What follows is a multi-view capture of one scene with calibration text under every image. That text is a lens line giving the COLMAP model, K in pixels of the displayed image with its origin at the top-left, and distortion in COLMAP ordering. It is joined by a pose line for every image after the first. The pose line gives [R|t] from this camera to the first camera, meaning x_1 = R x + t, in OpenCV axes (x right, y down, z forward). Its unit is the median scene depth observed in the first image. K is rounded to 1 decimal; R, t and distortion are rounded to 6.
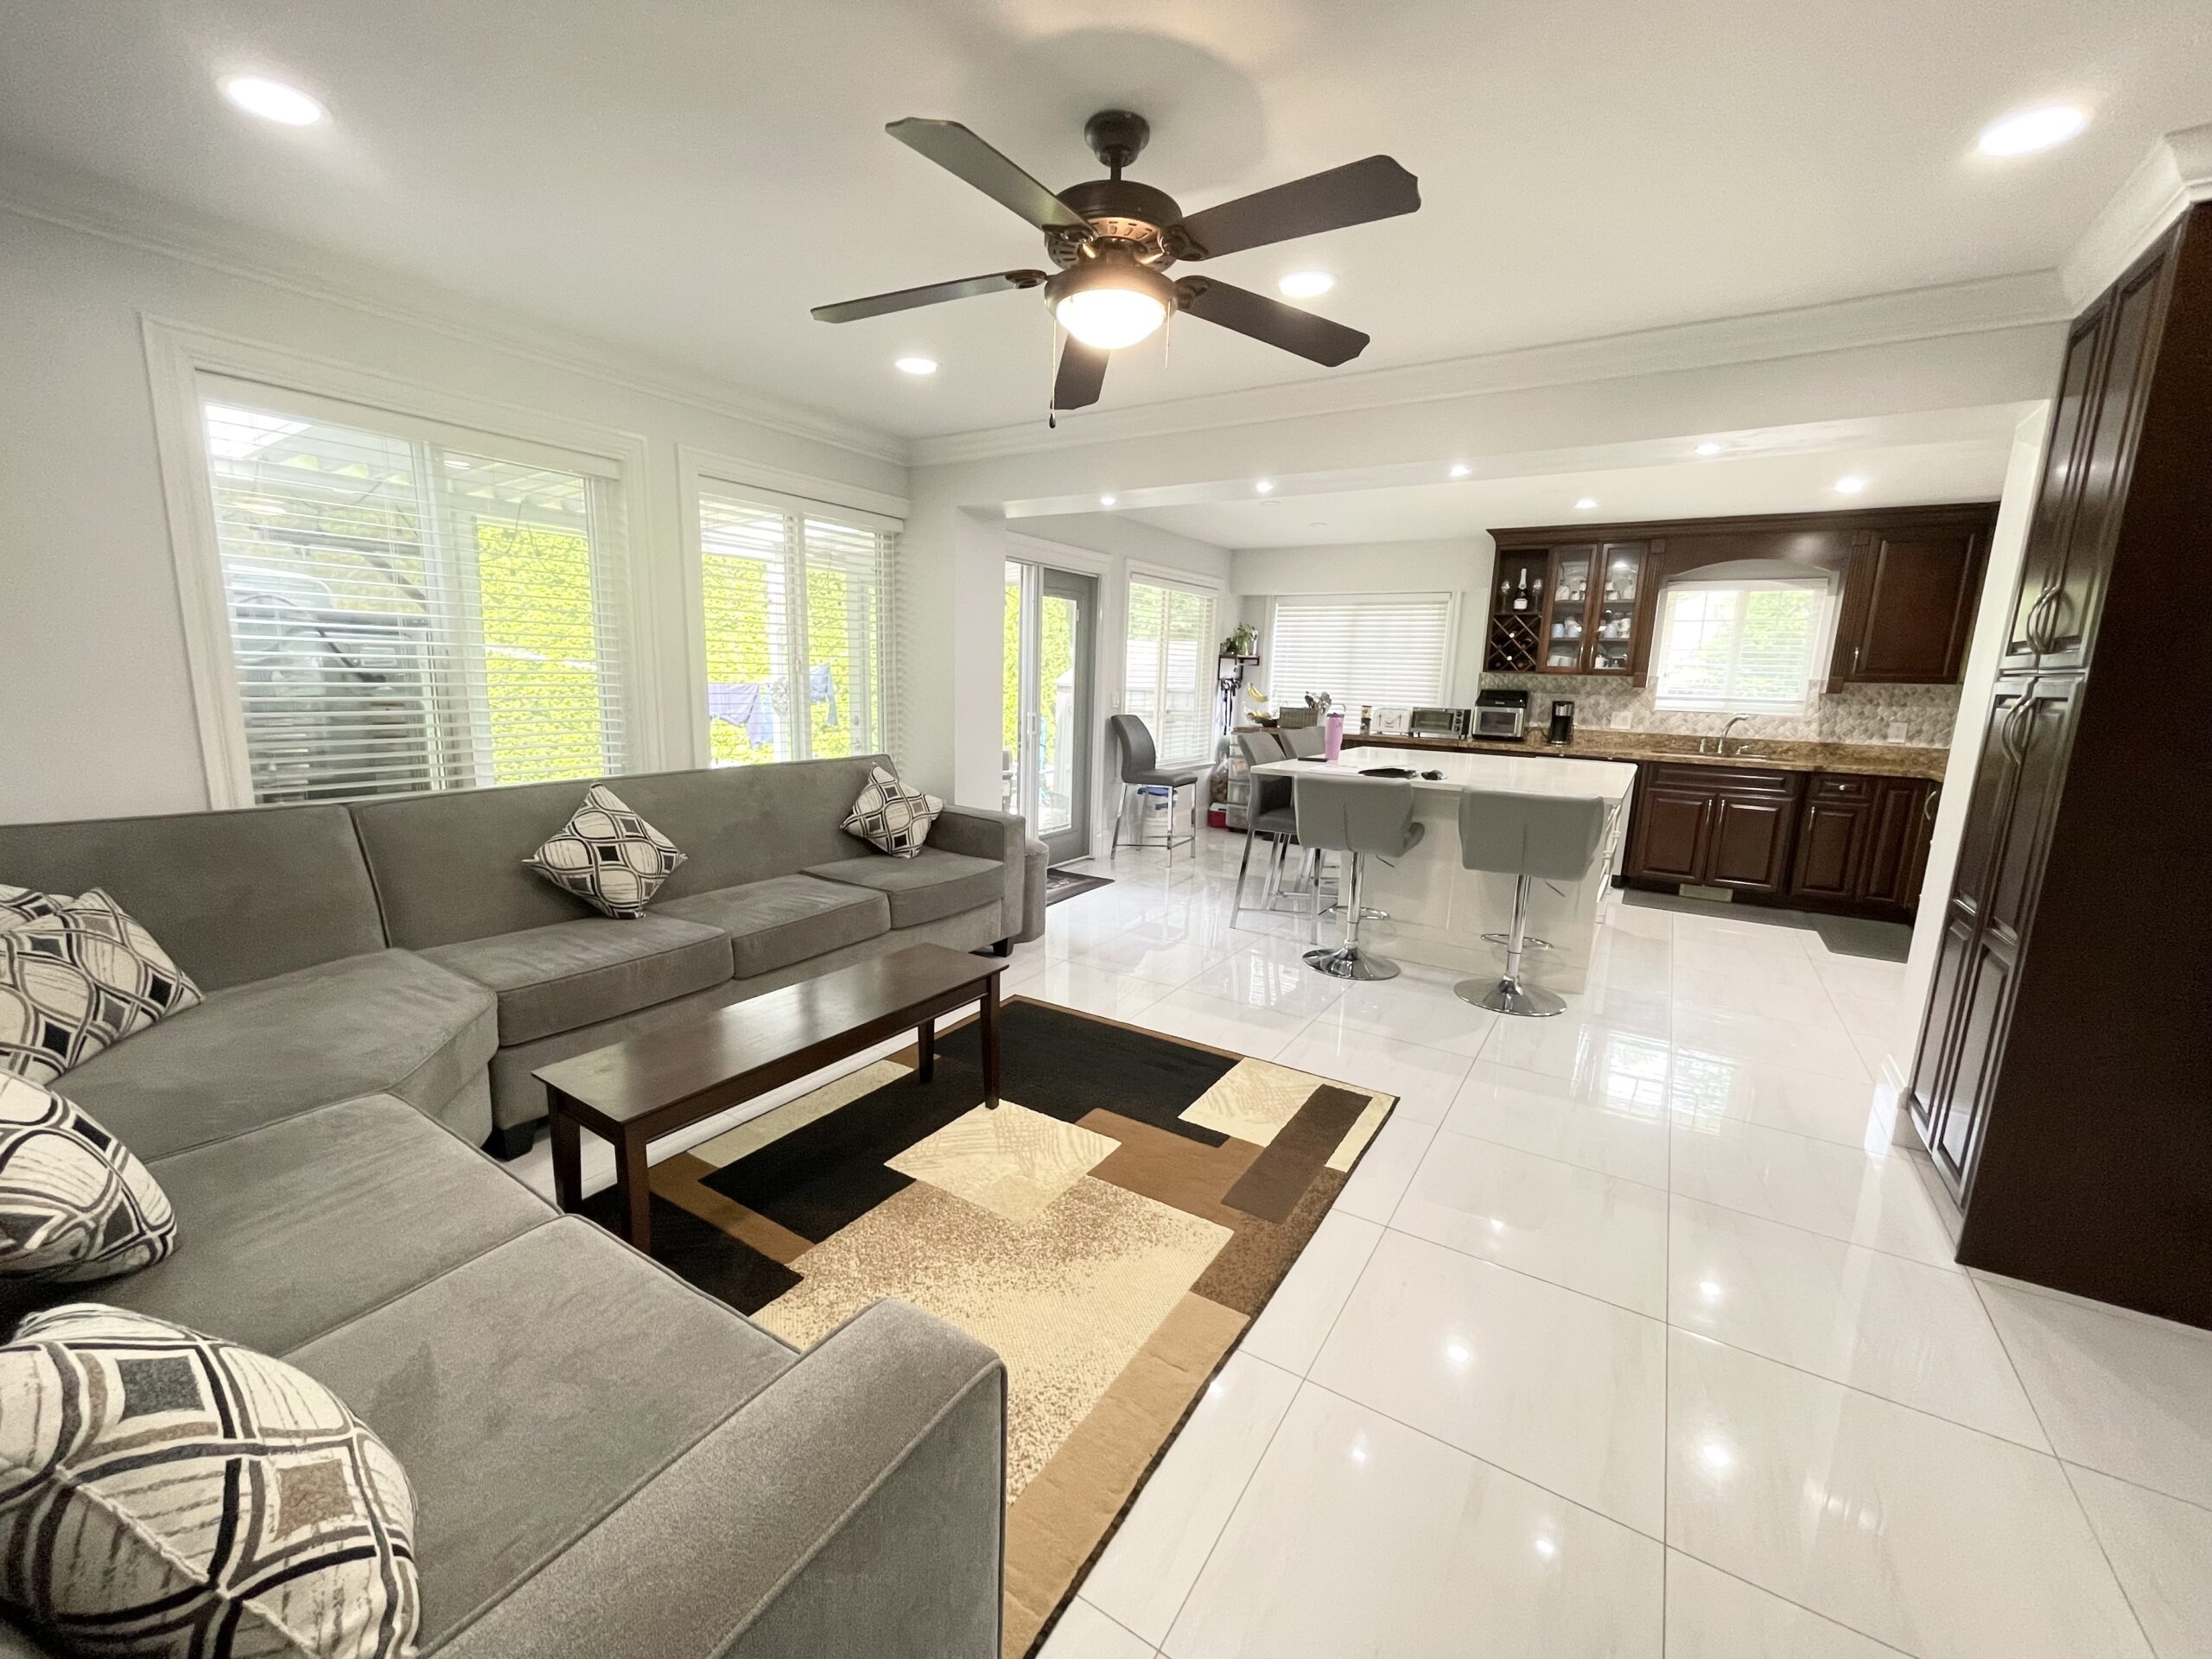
lens RADIAL K [[891.0, 0, 1106.0], [0, 891.0, 829.5], [0, 0, 1]] dist [-0.001960, -0.000239]
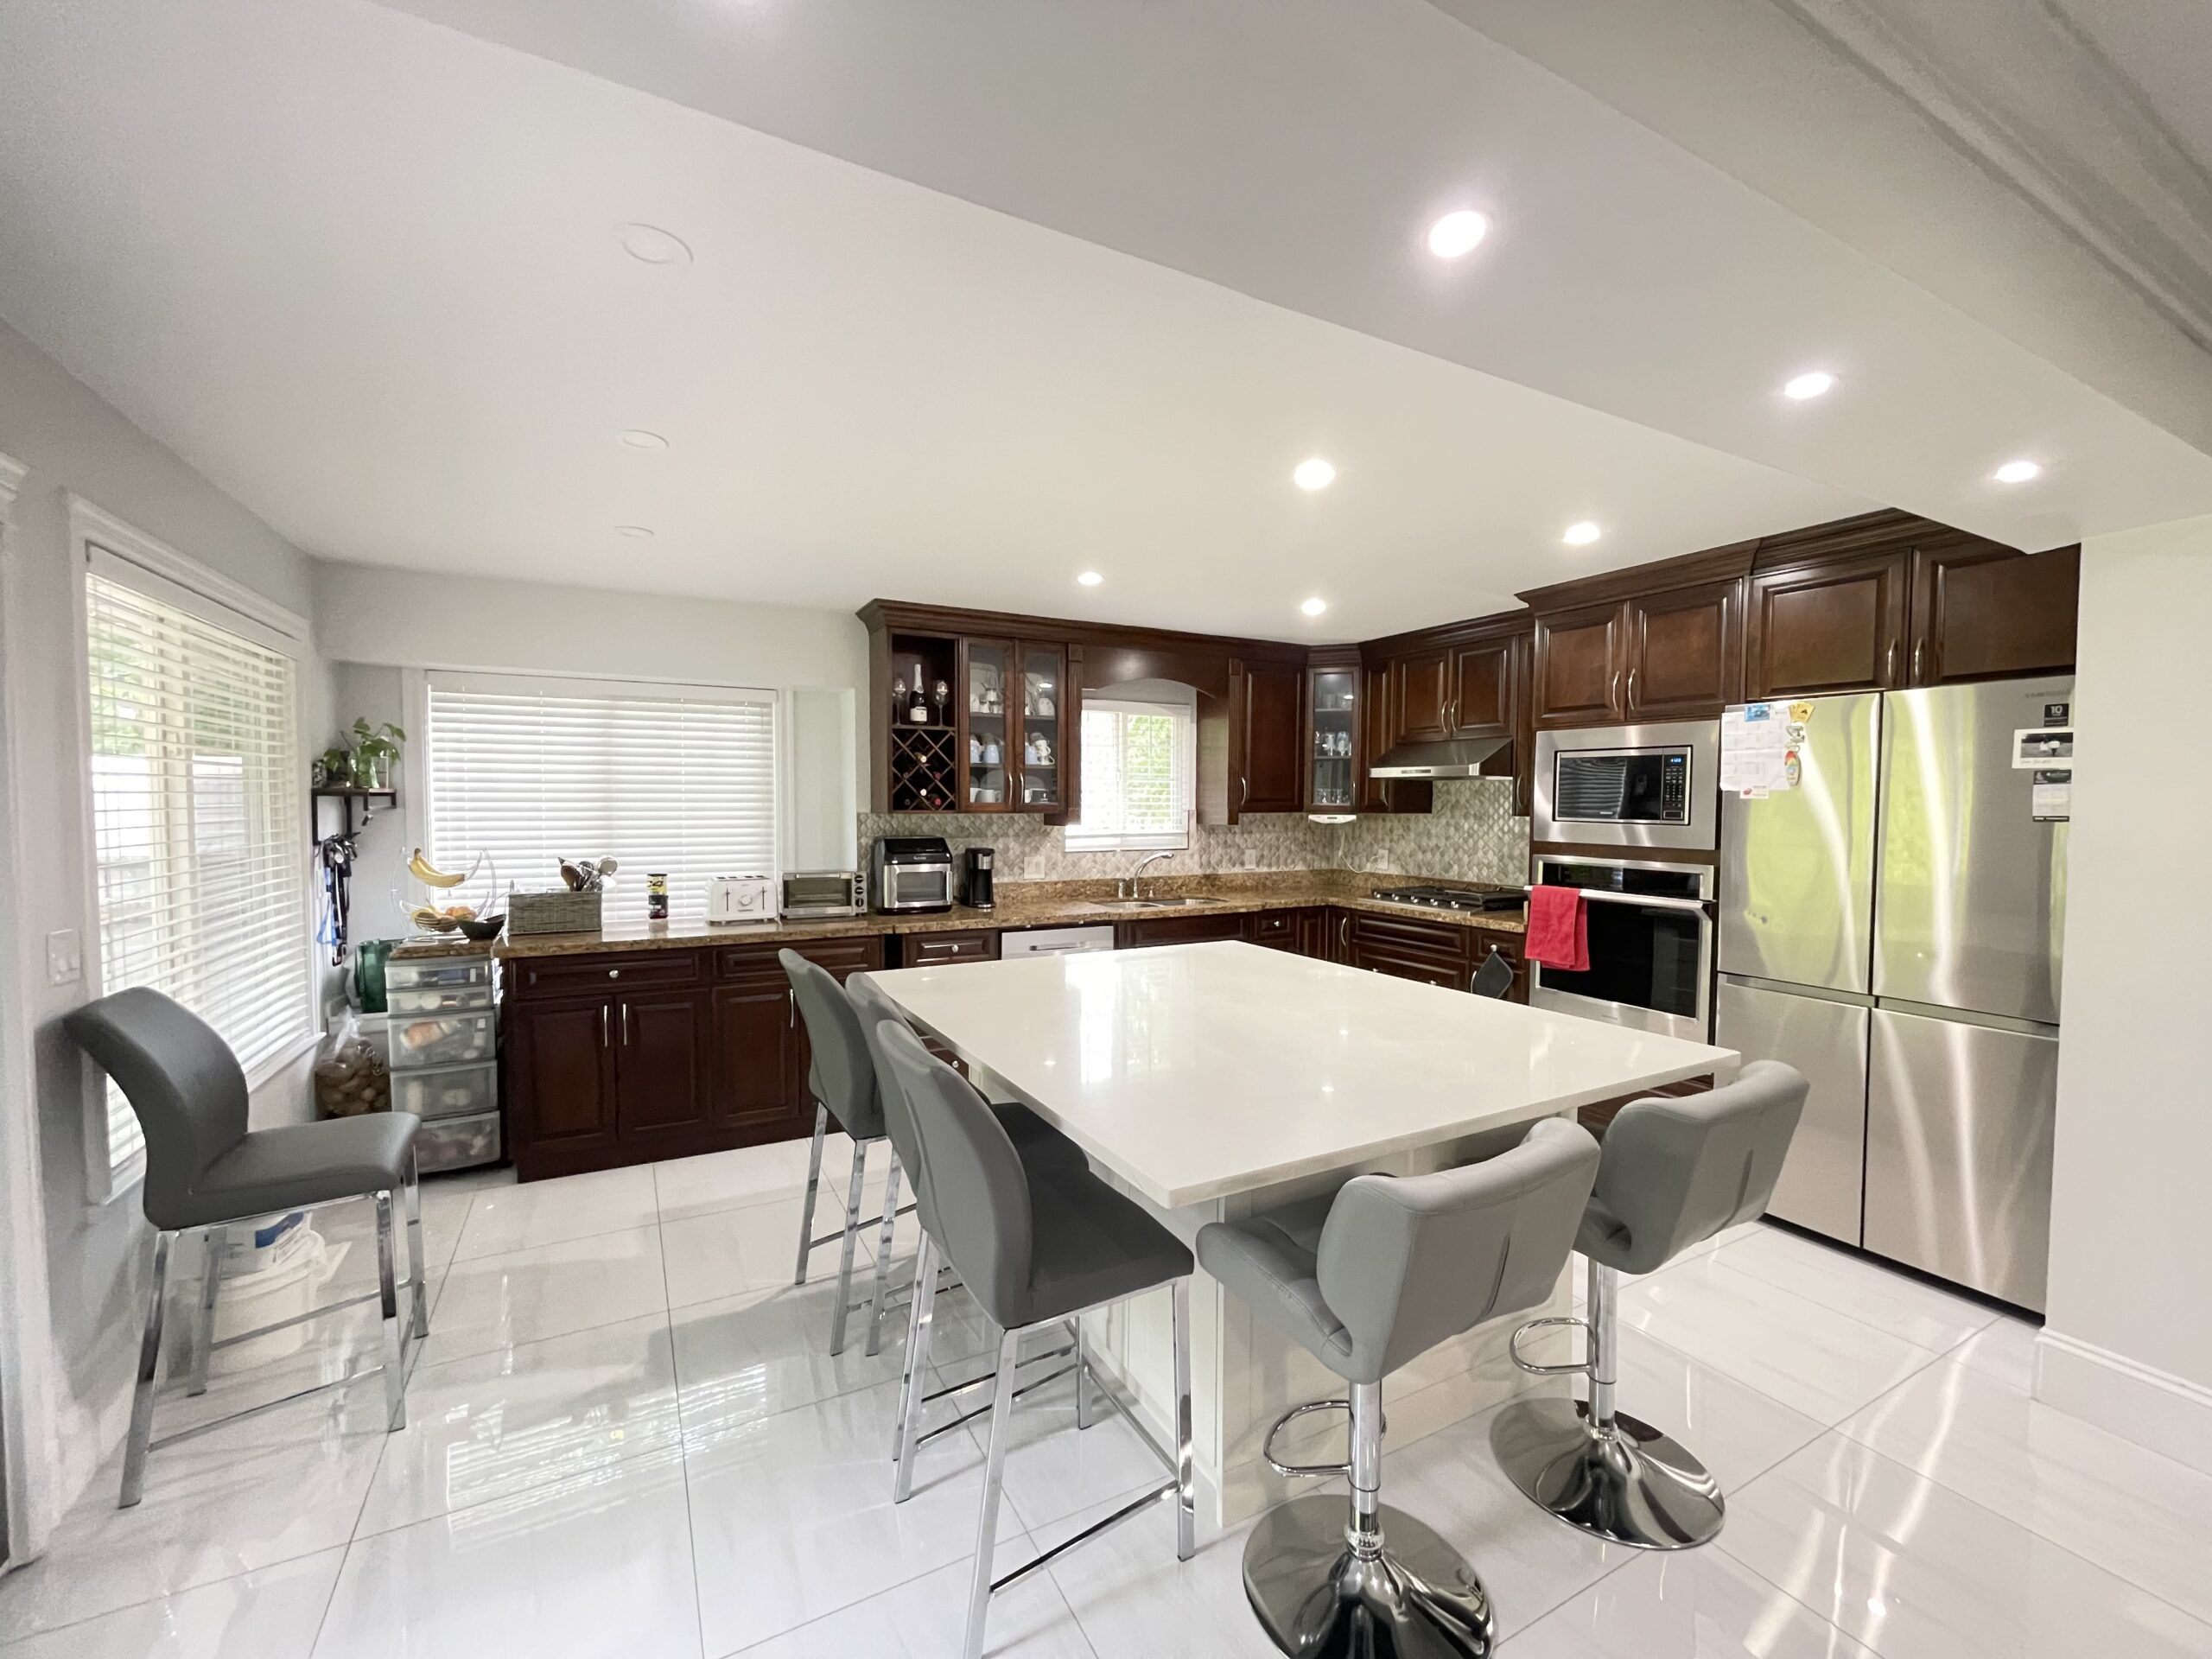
lens RADIAL K [[891.0, 0, 1106.0], [0, 891.0, 829.5], [0, 0, 1]] dist [-0.001960, -0.000239]
pose [[0.497330, -0.052826, 0.865951, -0.070423], [0.163810, 0.985908, -0.033935, -0.123563], [-0.851956, 0.158728, 0.498976, 0.572440]]
